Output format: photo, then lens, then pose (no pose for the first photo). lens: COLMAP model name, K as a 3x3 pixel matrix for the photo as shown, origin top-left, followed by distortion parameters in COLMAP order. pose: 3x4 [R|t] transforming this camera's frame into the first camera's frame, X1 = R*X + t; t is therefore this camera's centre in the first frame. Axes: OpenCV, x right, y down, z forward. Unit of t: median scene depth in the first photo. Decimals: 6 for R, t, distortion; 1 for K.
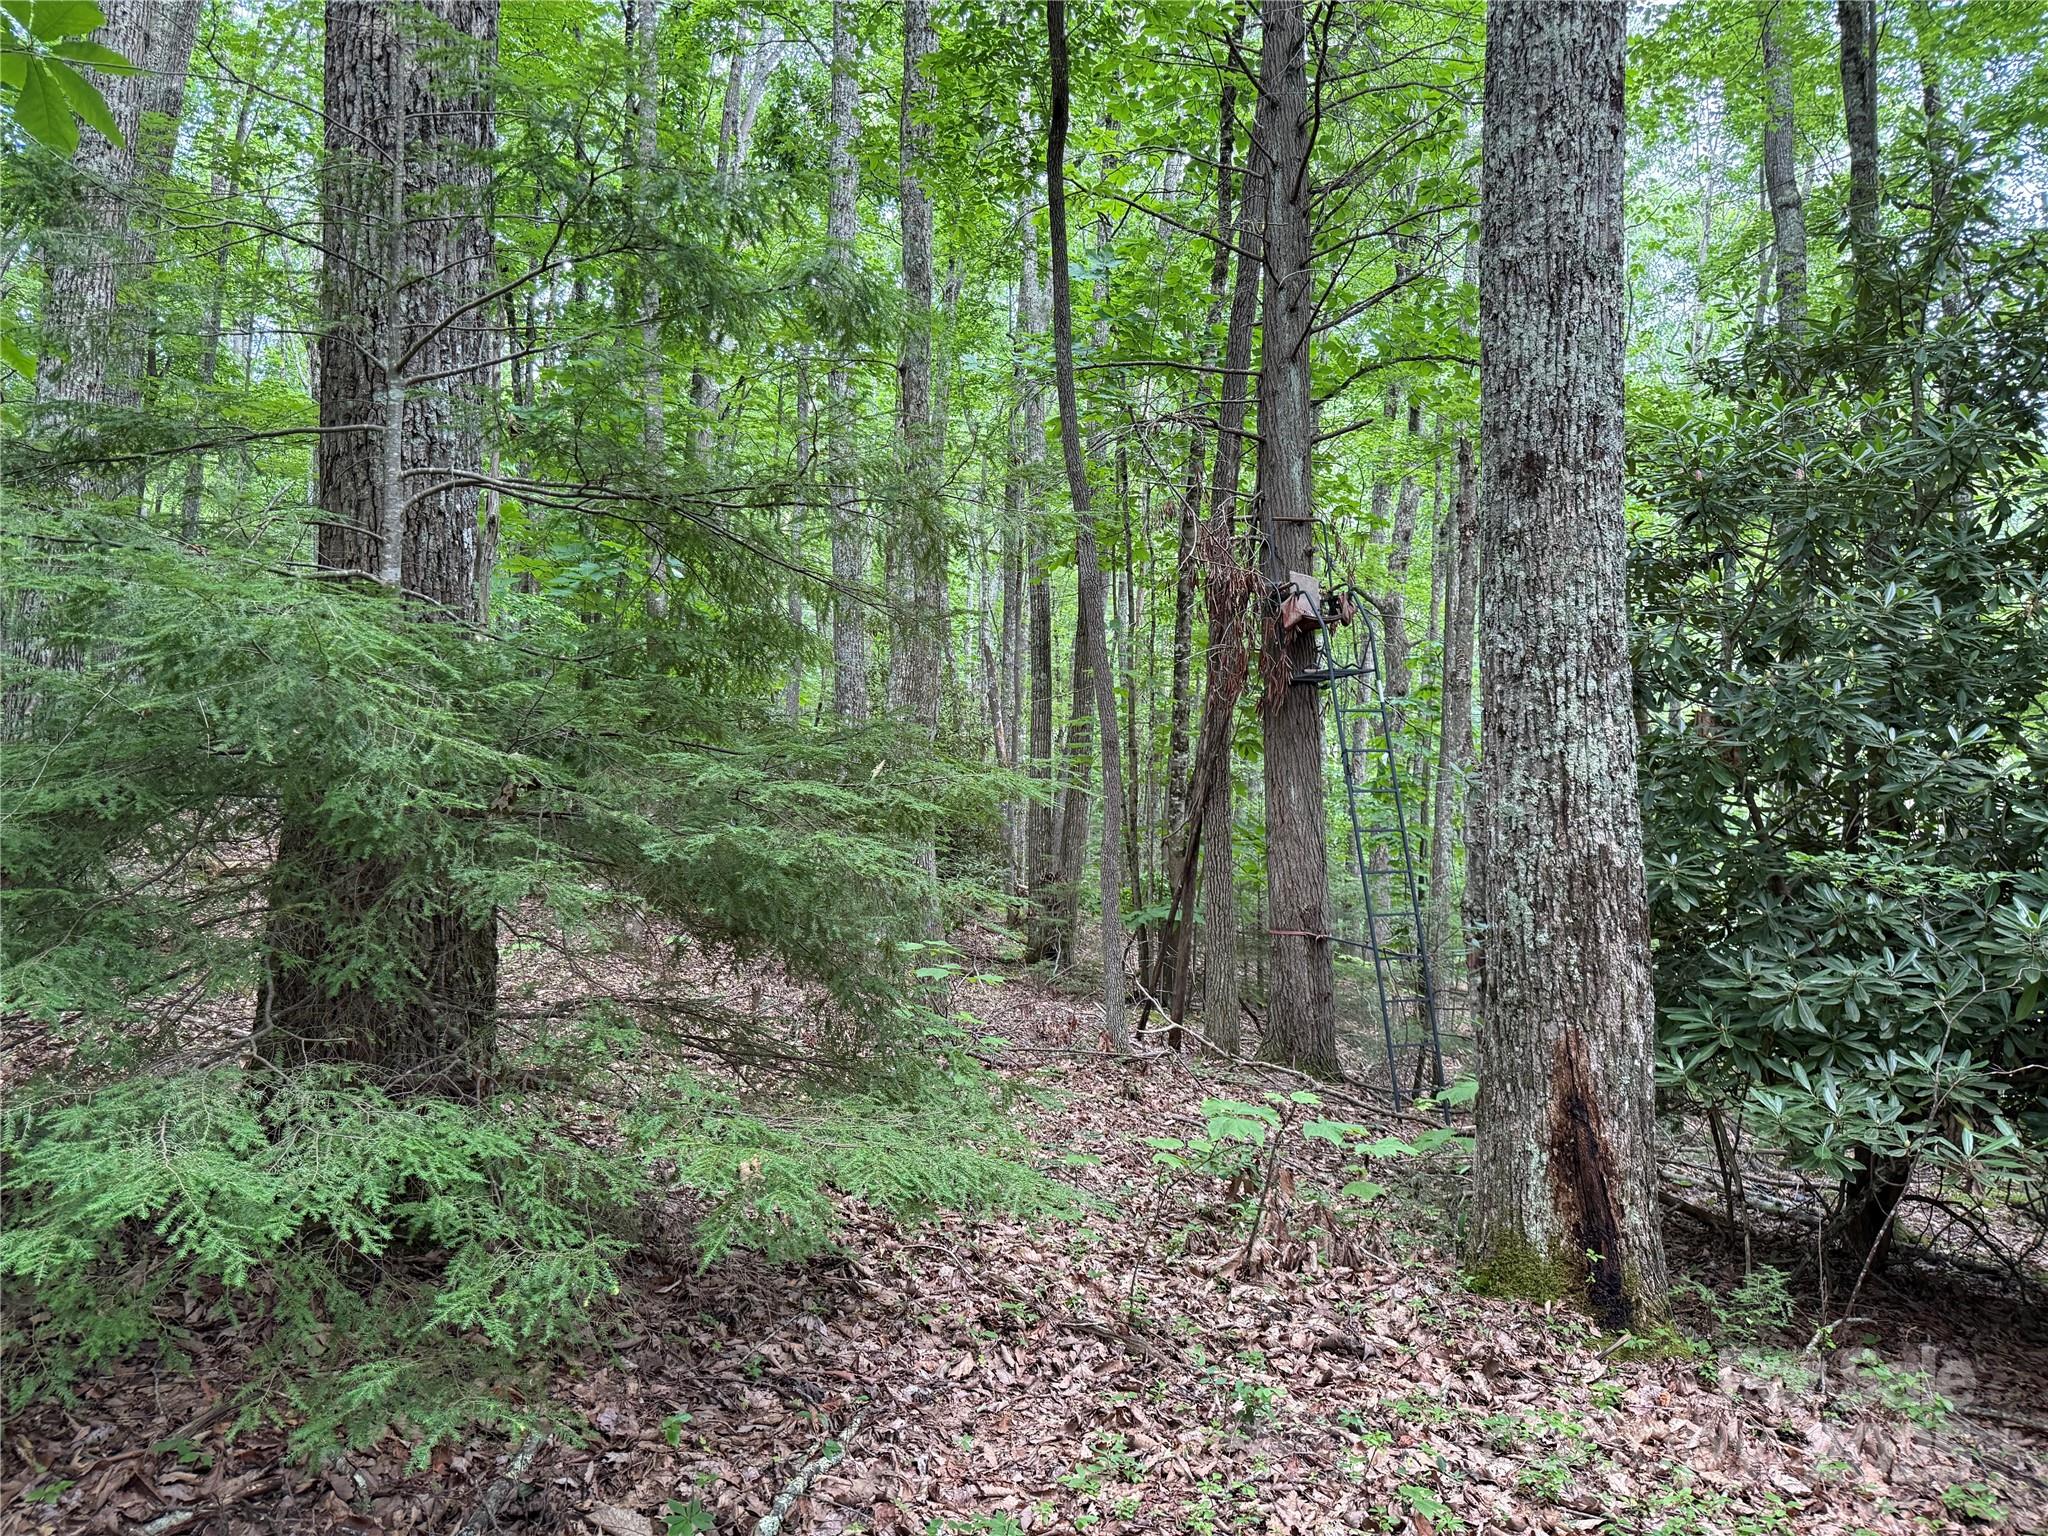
lens RADIAL K [[1483.4, 0, 976.2], [0, 1483.4, 798.0], [0, 0, 1]] dist [0.106044, -0.225513]
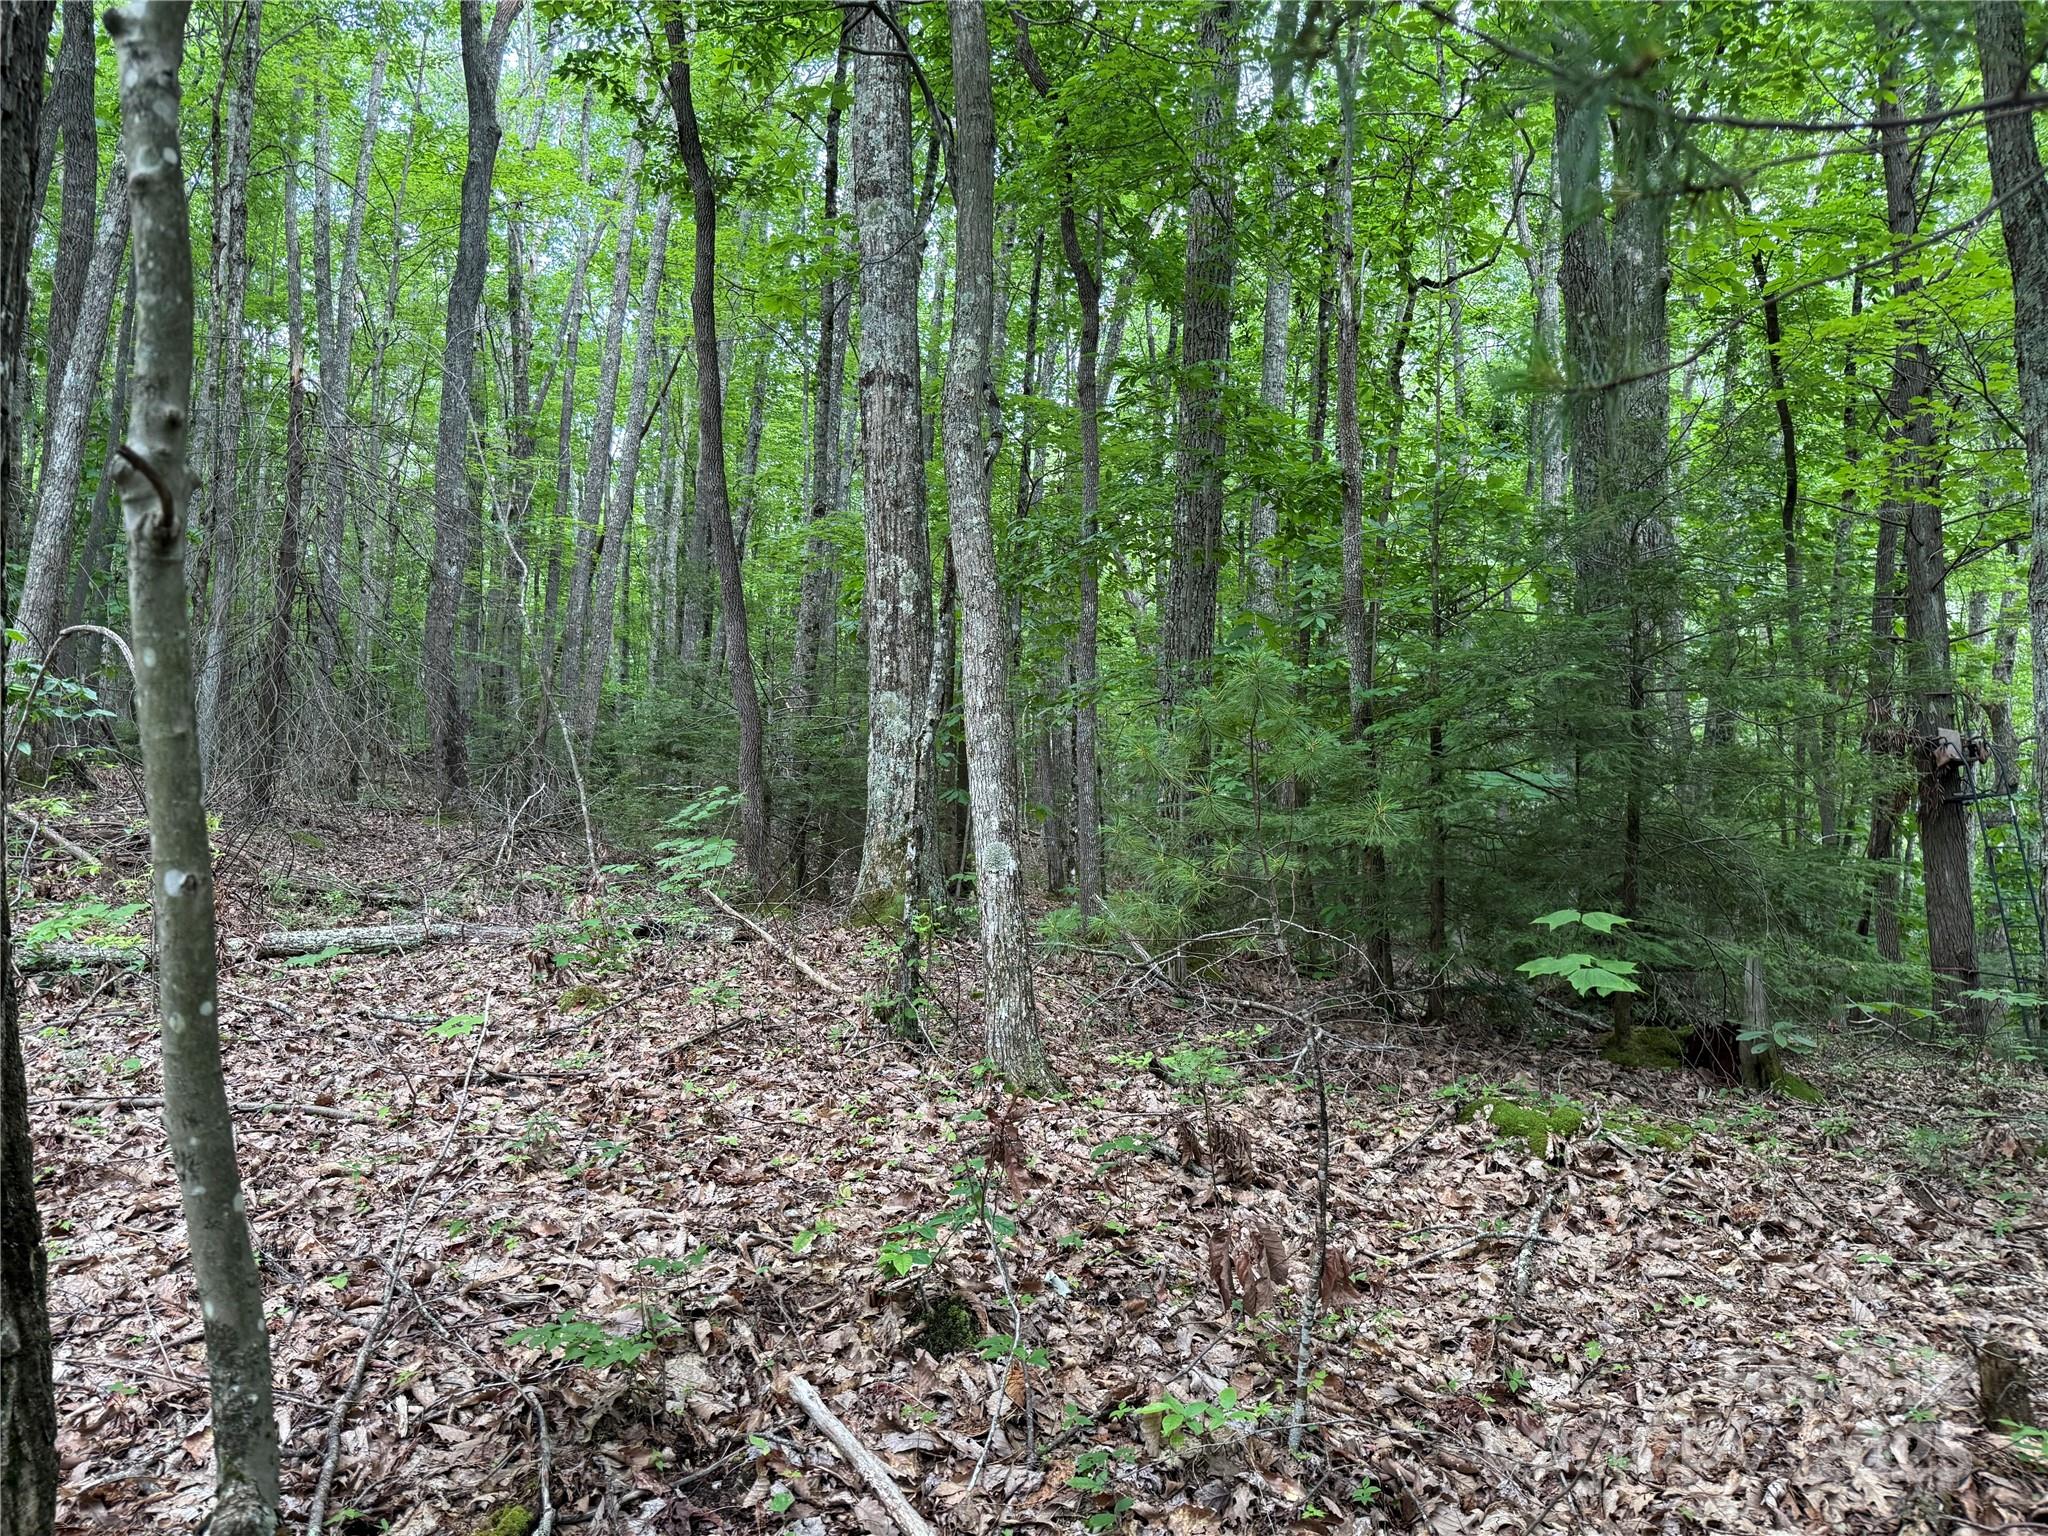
lens RADIAL K [[1415.4, 0, 1023.9], [0, 1415.4, 773.3], [0, 0, 1]] dist [0.112700, -0.156781]
pose [[0.949457, -0.015406, -0.313520, -0.213634], [-0.008249, 0.997225, -0.073983, 0.008538], [0.313790, 0.072830, 0.946695, -0.675019]]
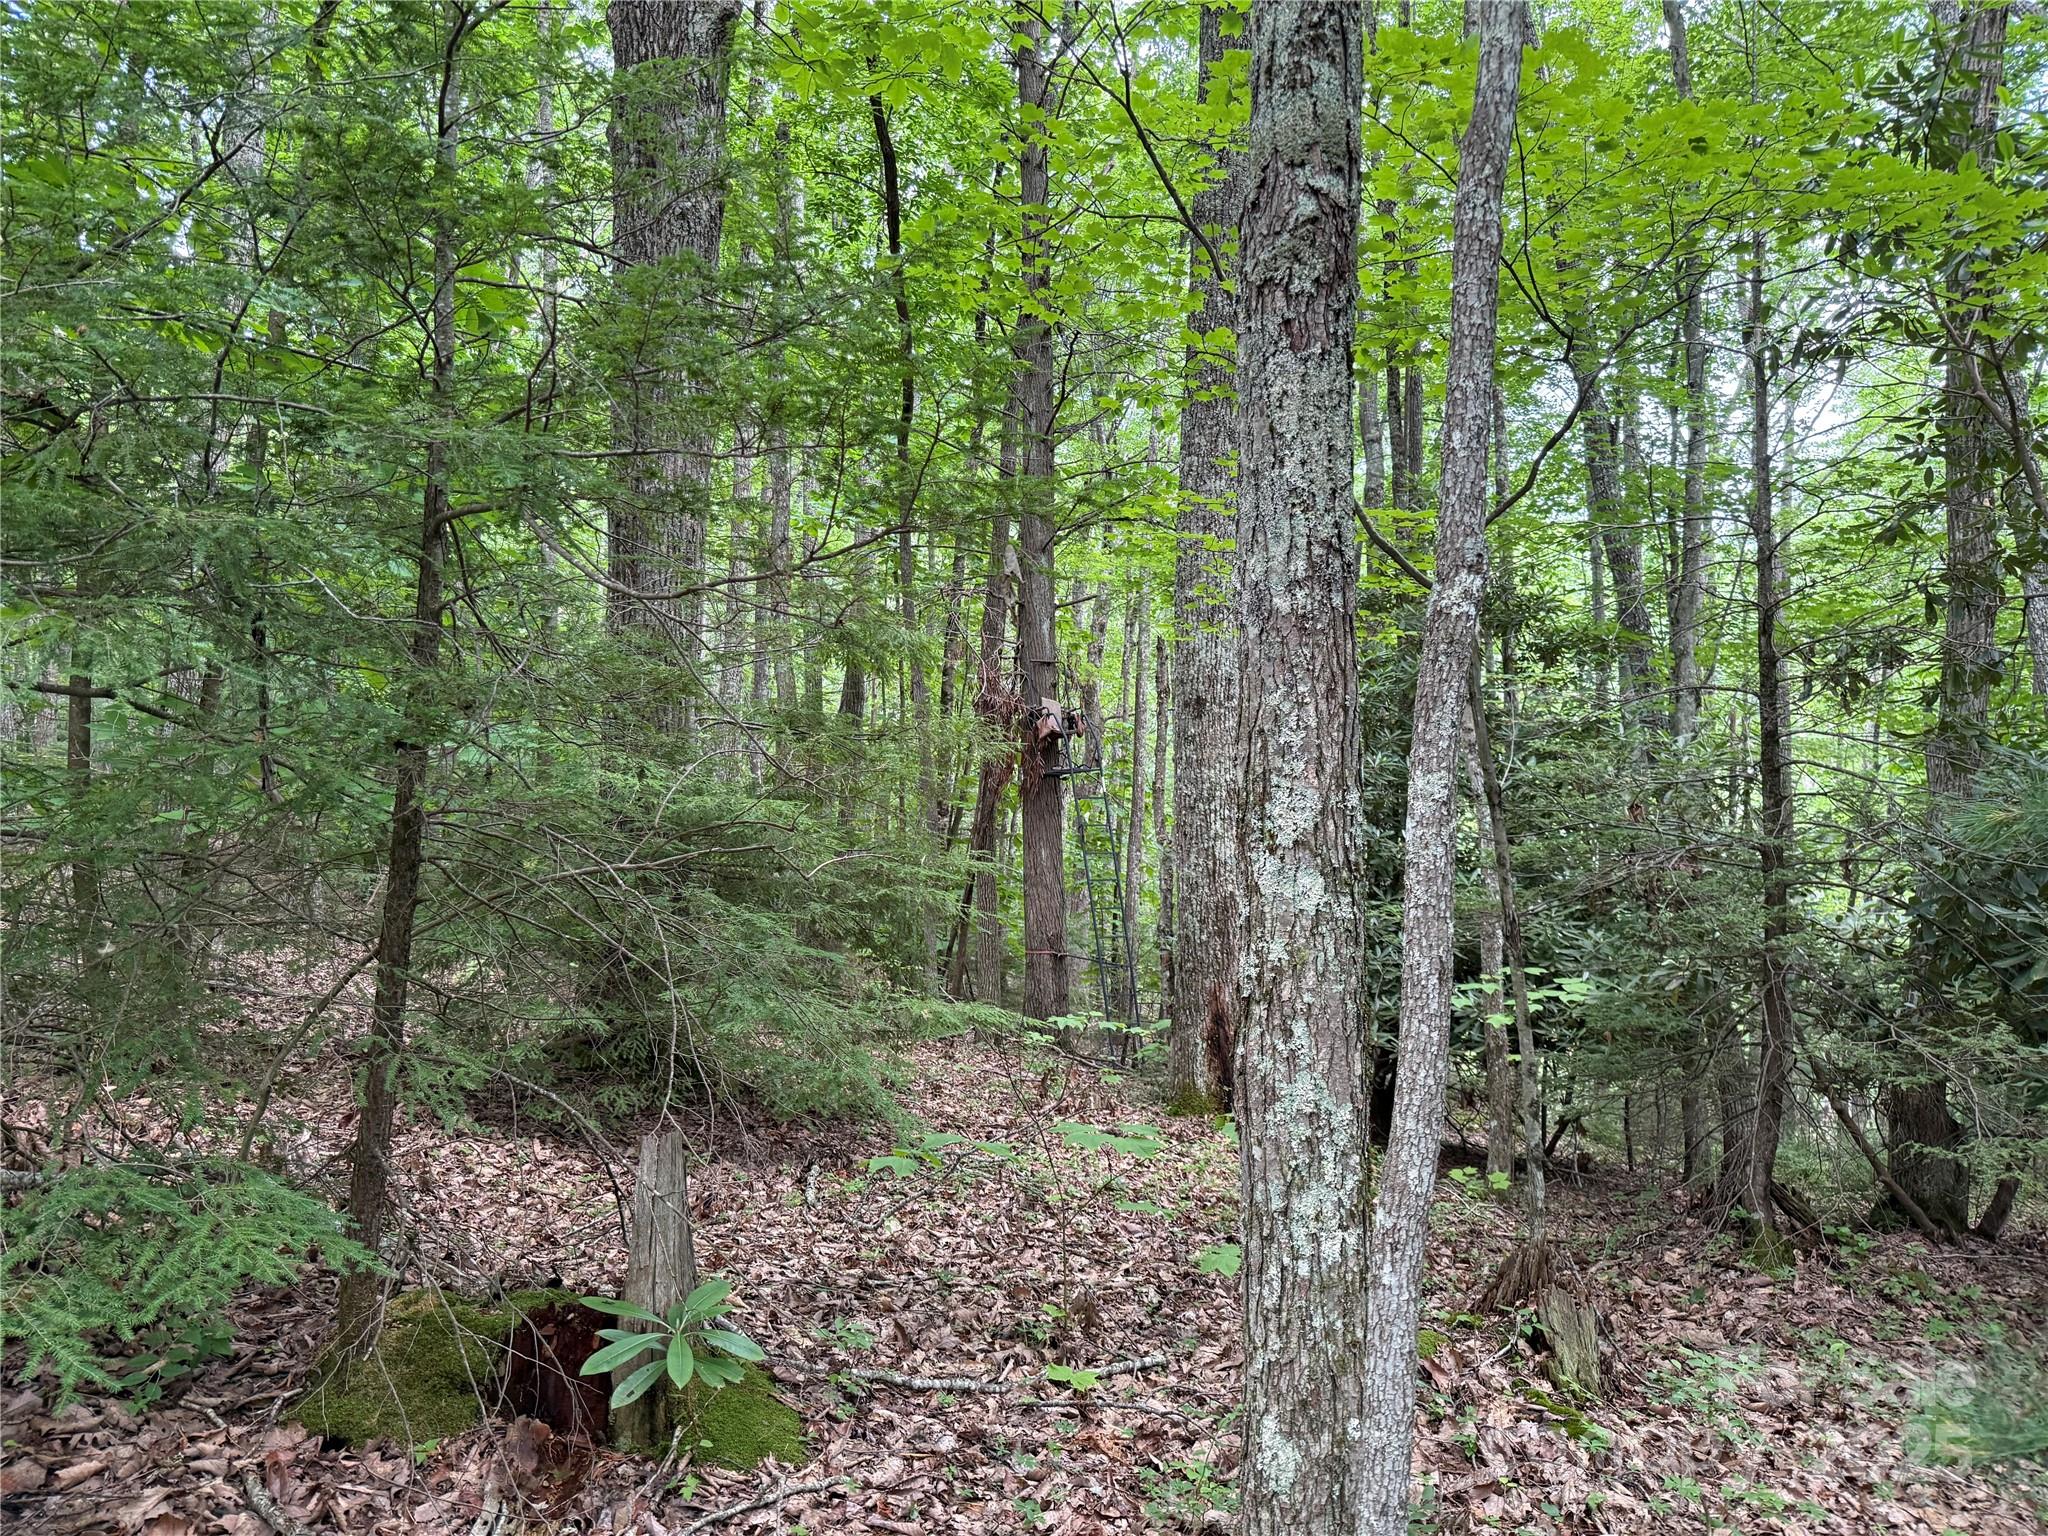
lens RADIAL K [[1436.0, 0, 1021.1], [0, 1436.0, 766.9], [0, 0, 1]] dist [0.027151, -0.029151]
pose [[0.973267, 0.021174, 0.228700, -0.127393], [-0.009401, 0.998579, -0.052447, -0.013296], [-0.229486, 0.048895, 0.972083, -0.344114]]
